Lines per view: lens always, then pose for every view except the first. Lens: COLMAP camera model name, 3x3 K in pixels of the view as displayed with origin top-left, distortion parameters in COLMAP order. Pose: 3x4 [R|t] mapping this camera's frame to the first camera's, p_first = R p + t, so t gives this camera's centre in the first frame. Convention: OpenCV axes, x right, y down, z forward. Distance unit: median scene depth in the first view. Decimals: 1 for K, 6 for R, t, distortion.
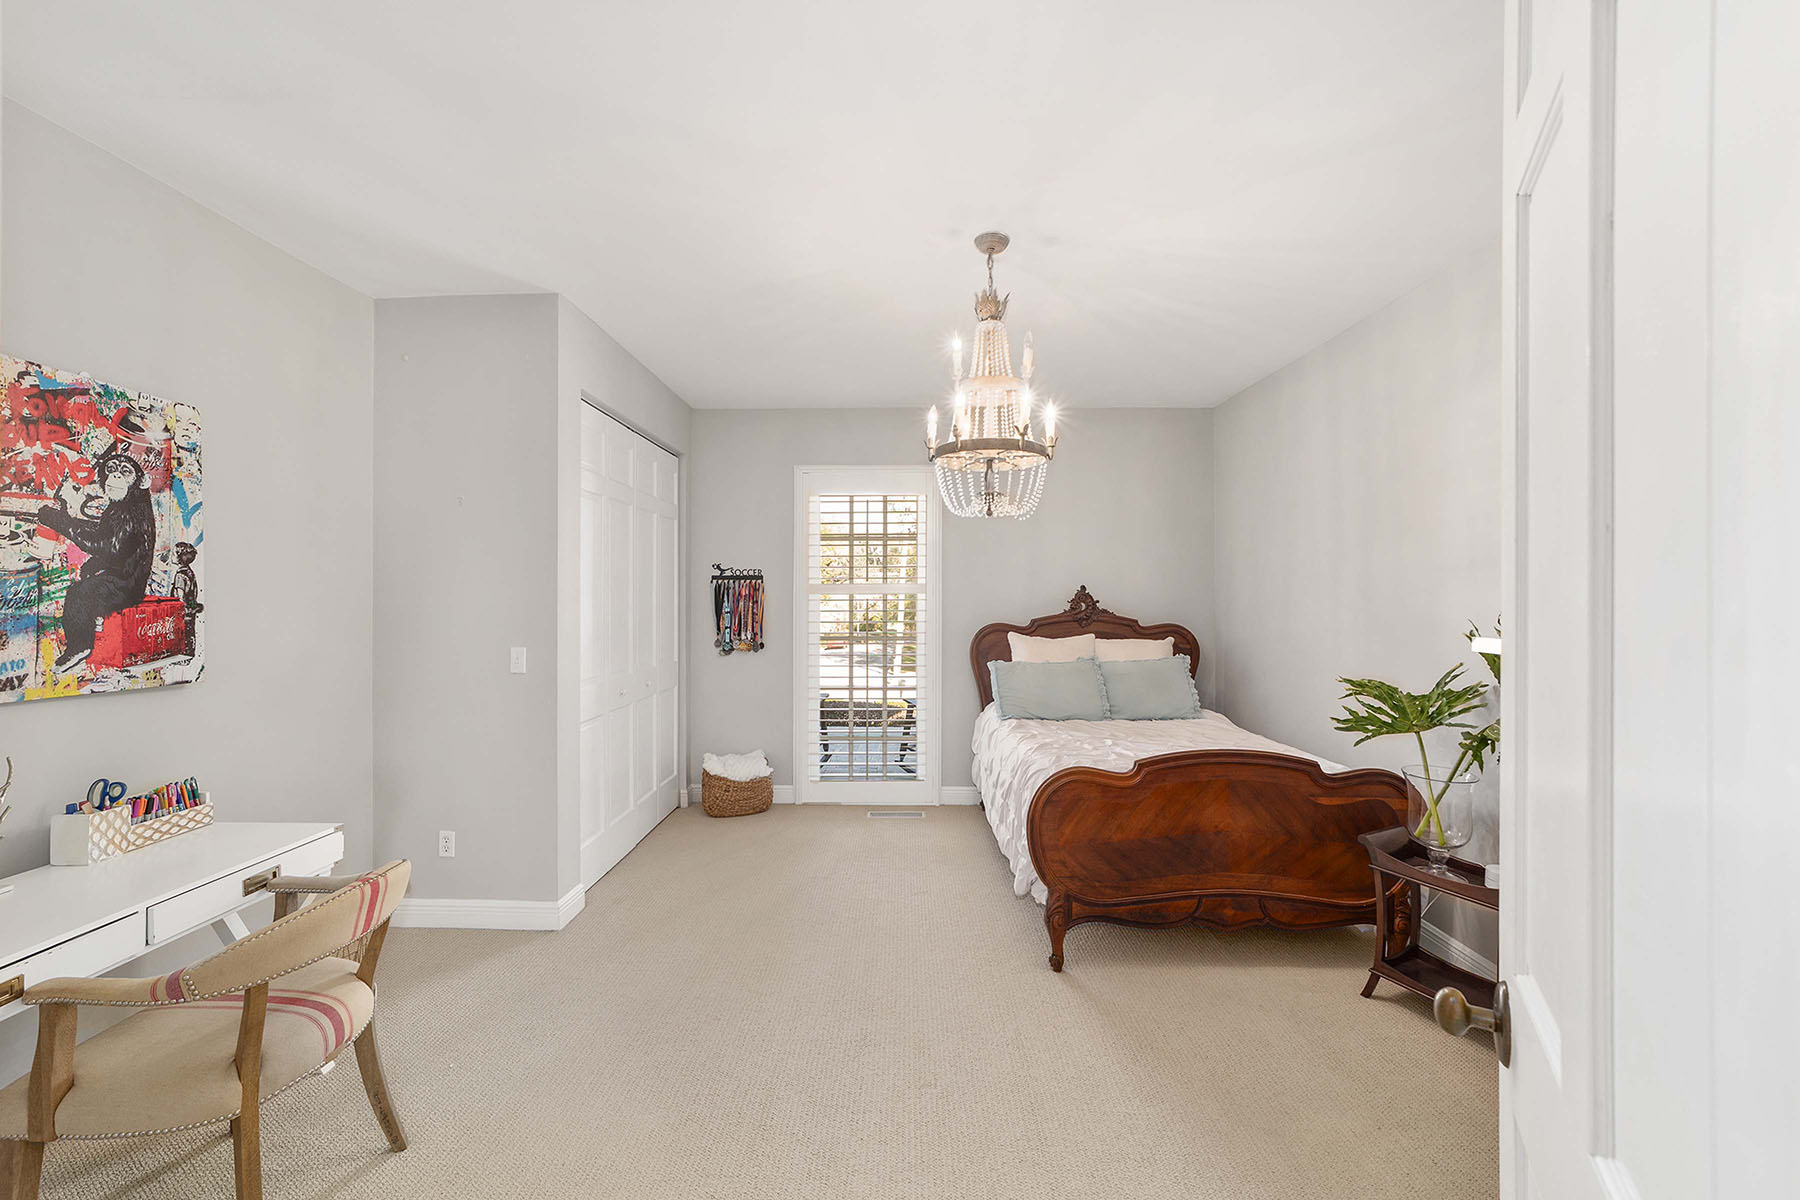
lens RADIAL K [[688.9, 0, 889.3], [0, 688.9, 591.4], [0, 0, 1]] dist [-0.000179, 0.000309]
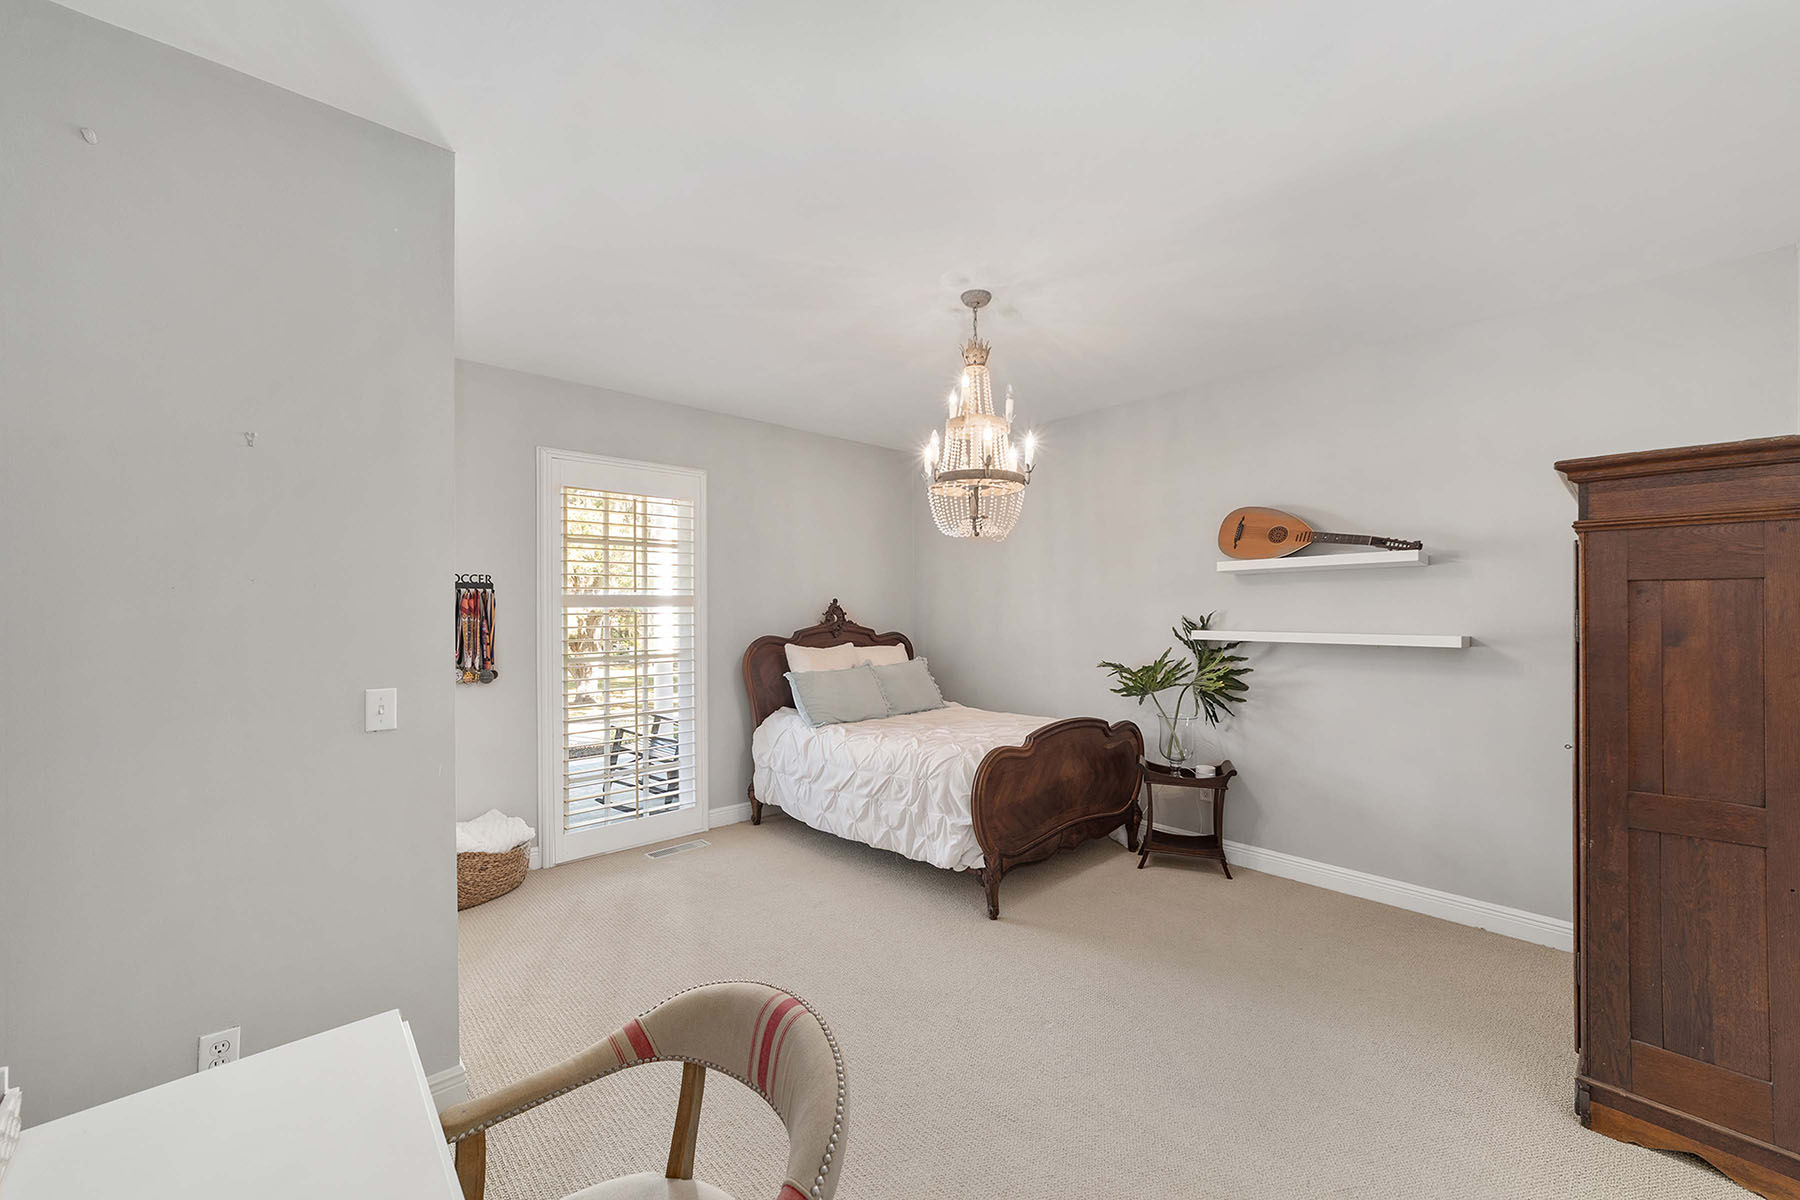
lens RADIAL K [[688.9, 0, 891.0], [0, 688.9, 609.6], [0, 0, 1]] dist [-0.000179, 0.000309]
pose [[0.730457, -0.002587, 0.682954, -0.699344], [0.001359, 0.999996, 0.002333, 0.009743], [-0.682957, -0.000776, 0.730458, 0.247315]]
